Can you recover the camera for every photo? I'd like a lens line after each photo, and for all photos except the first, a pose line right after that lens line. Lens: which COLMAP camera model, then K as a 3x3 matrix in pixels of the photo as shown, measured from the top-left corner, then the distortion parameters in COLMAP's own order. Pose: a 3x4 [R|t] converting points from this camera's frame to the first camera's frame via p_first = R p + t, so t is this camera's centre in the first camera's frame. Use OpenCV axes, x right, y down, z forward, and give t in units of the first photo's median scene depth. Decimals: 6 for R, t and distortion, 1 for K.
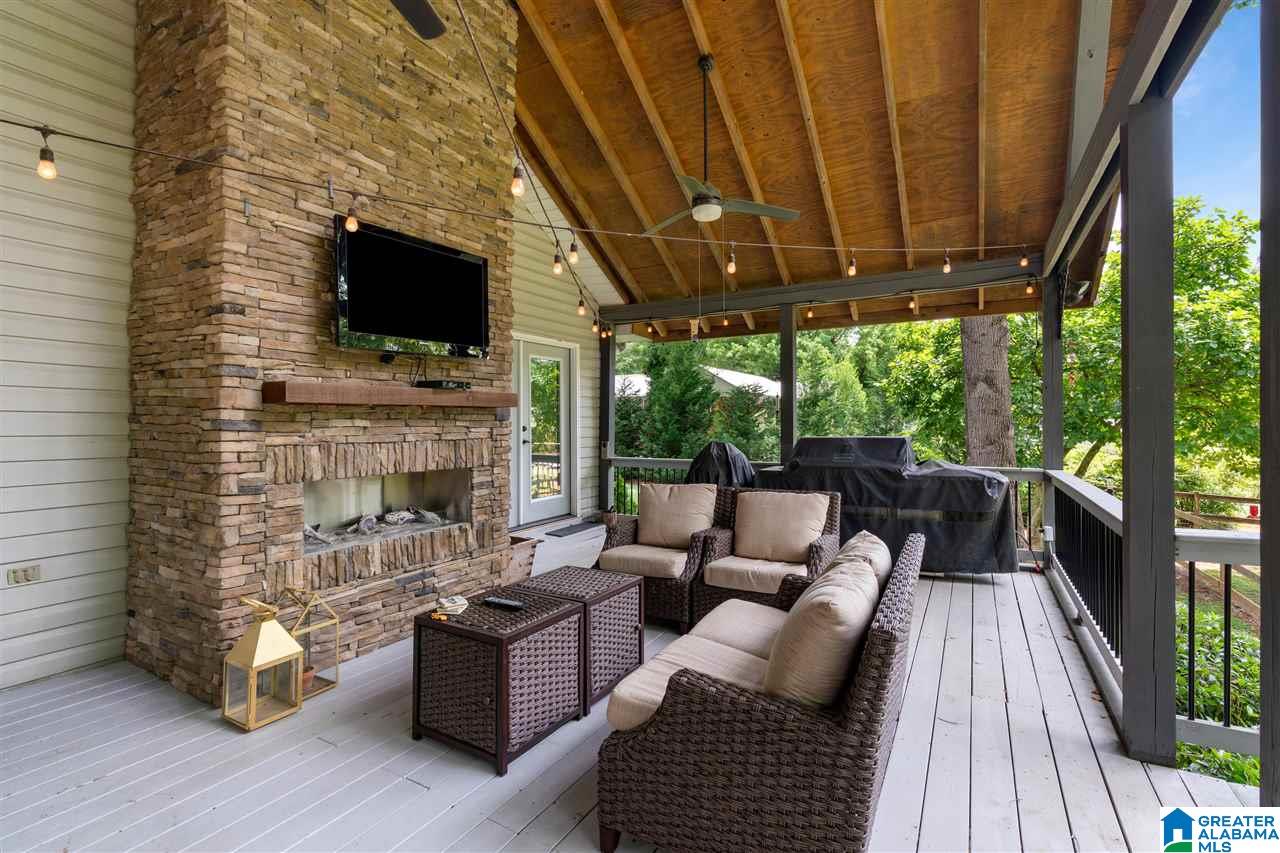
lens RADIAL K [[573.4, 0, 636.5], [0, 573.4, 424.3], [0, 0, 1]] dist [0.001527, 0.000407]
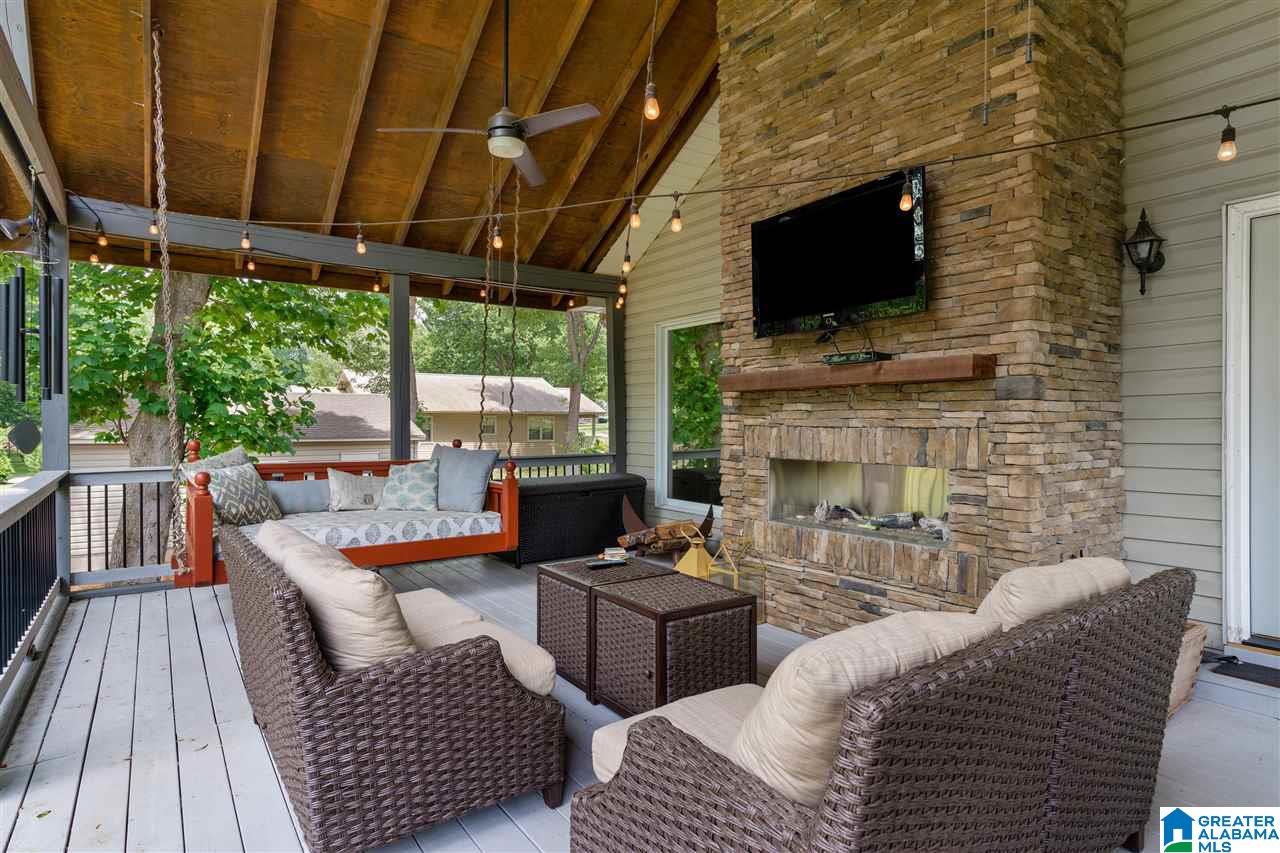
lens RADIAL K [[669.2, 0, 637.5], [0, 669.2, 420.5], [0, 0, 1]] dist [-0.003610, -0.000246]
pose [[-0.392893, 0.010056, -0.919529, 0.714024], [0.004116, 0.999949, 0.009177, 0.010089], [0.919575, -0.000179, -0.392914, 1.182472]]
